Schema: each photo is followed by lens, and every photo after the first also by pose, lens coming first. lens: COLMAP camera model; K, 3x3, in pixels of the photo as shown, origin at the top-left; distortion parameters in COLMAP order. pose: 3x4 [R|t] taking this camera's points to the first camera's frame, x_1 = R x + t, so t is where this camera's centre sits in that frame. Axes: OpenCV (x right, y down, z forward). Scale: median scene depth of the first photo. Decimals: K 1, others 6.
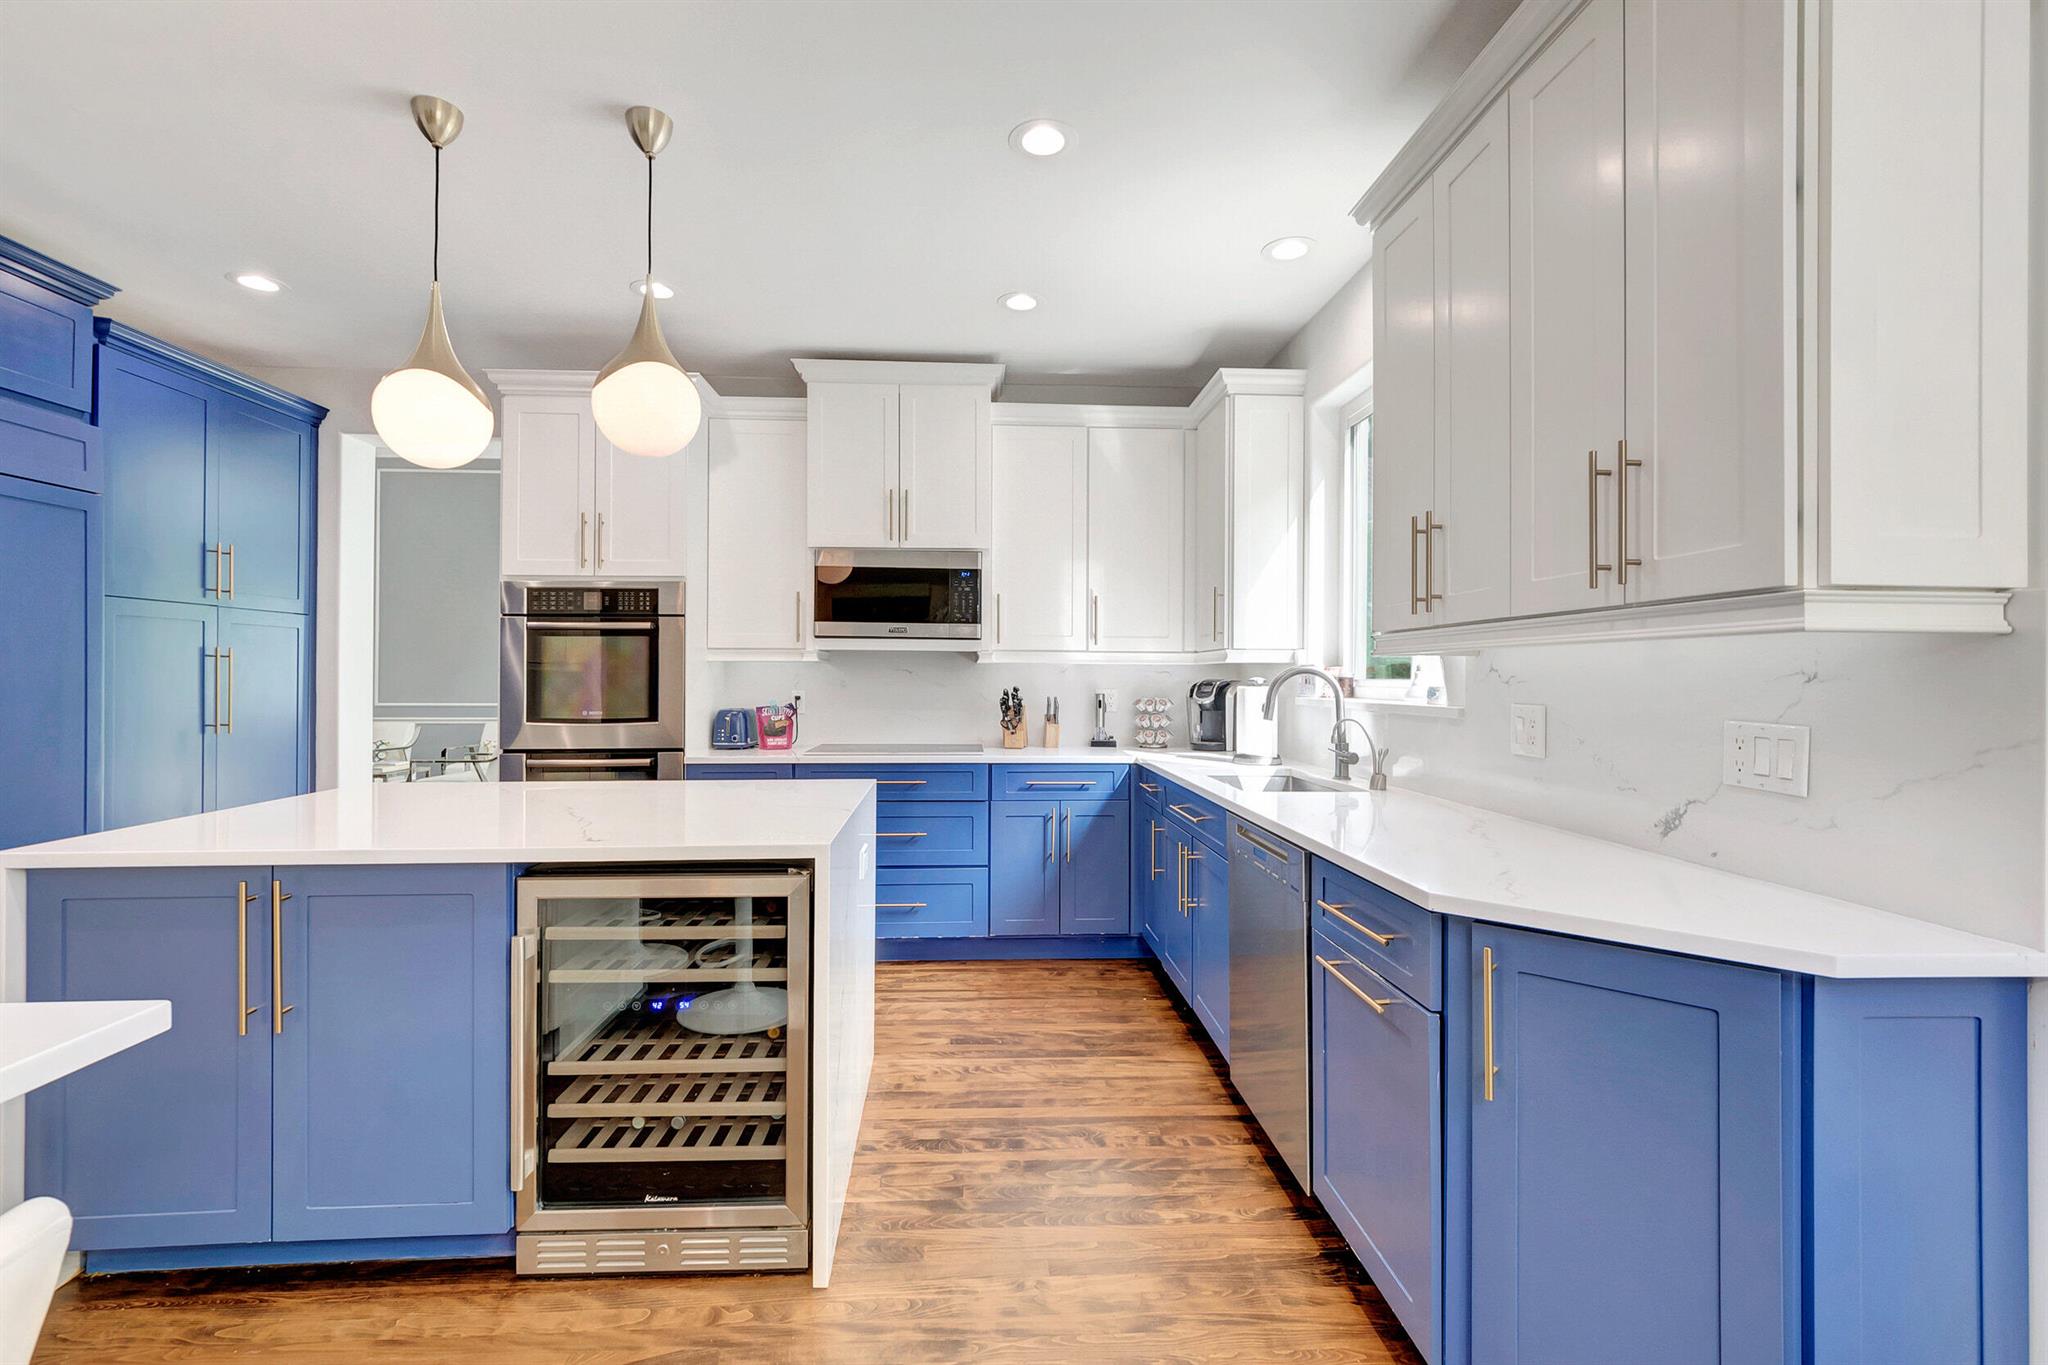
lens RADIAL K [[916.7, 0, 1003.4], [0, 916.7, 676.2], [0, 0, 1]] dist [0.006700, -0.001053]
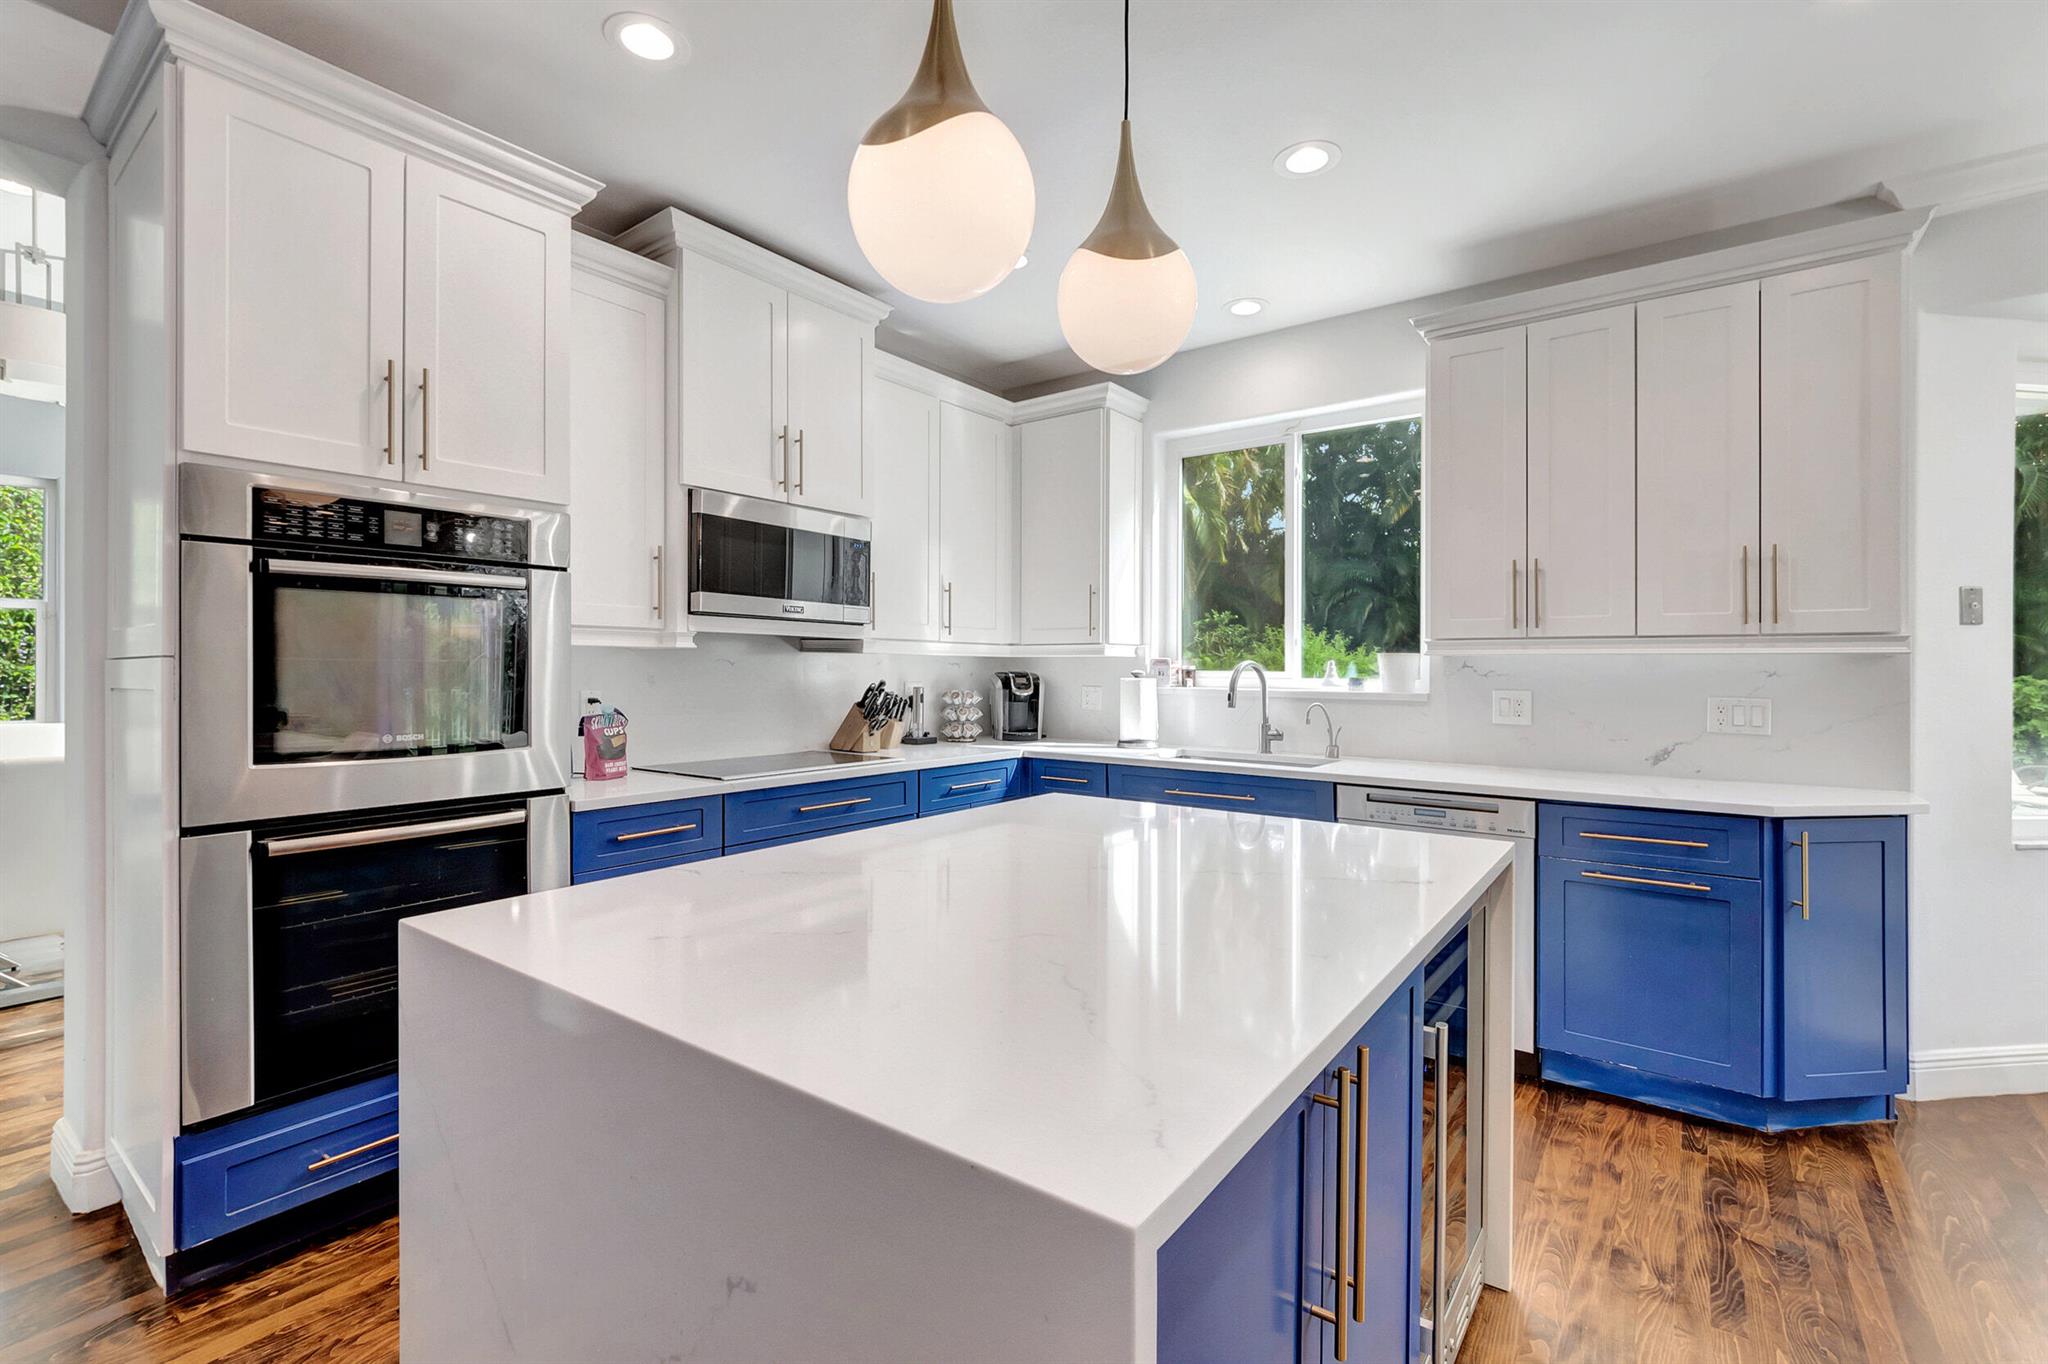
lens RADIAL K [[916.7, 0, 1068.9], [0, 916.7, 670.9], [0, 0, 1]] dist [0.006700, -0.001053]
pose [[0.629509, -0.001936, 0.776991, -0.623588], [-0.004162, 0.999974, 0.005863, -0.004119], [-0.776982, -0.006924, 0.629484, 0.365383]]
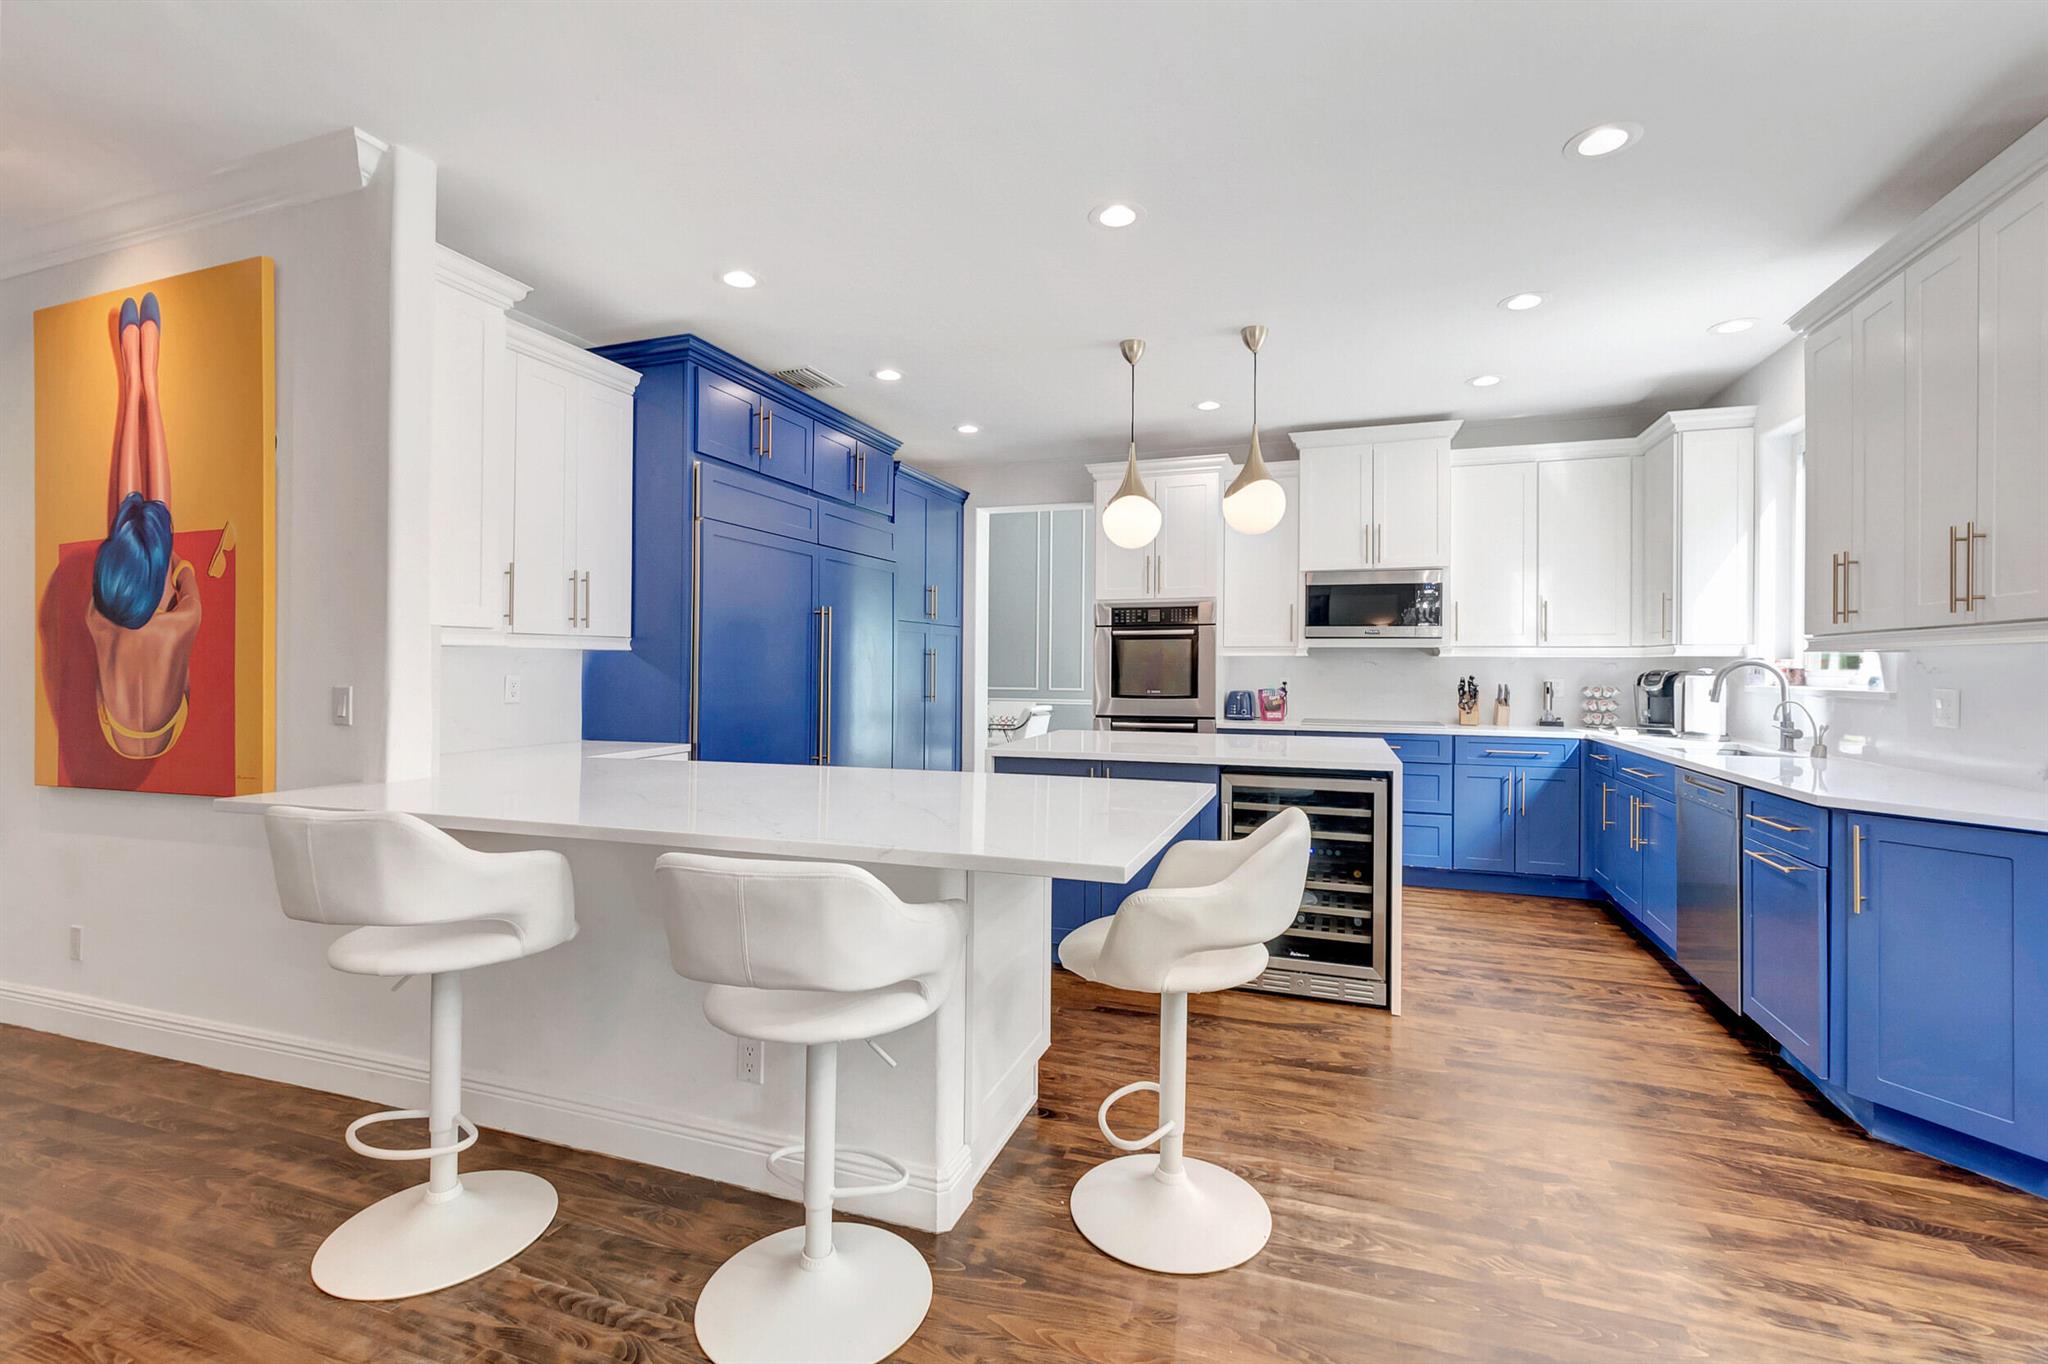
lens RADIAL K [[916.7, 0, 1010.0], [0, 916.7, 667.2], [0, 0, 1]] dist [0.006700, -0.001053]
pose [[0.925469, 0.000687, -0.378822, -0.106624], [-0.000355, 0.999999, 0.000947, -0.000919], [0.378822, -0.000742, 0.925469, -0.445024]]
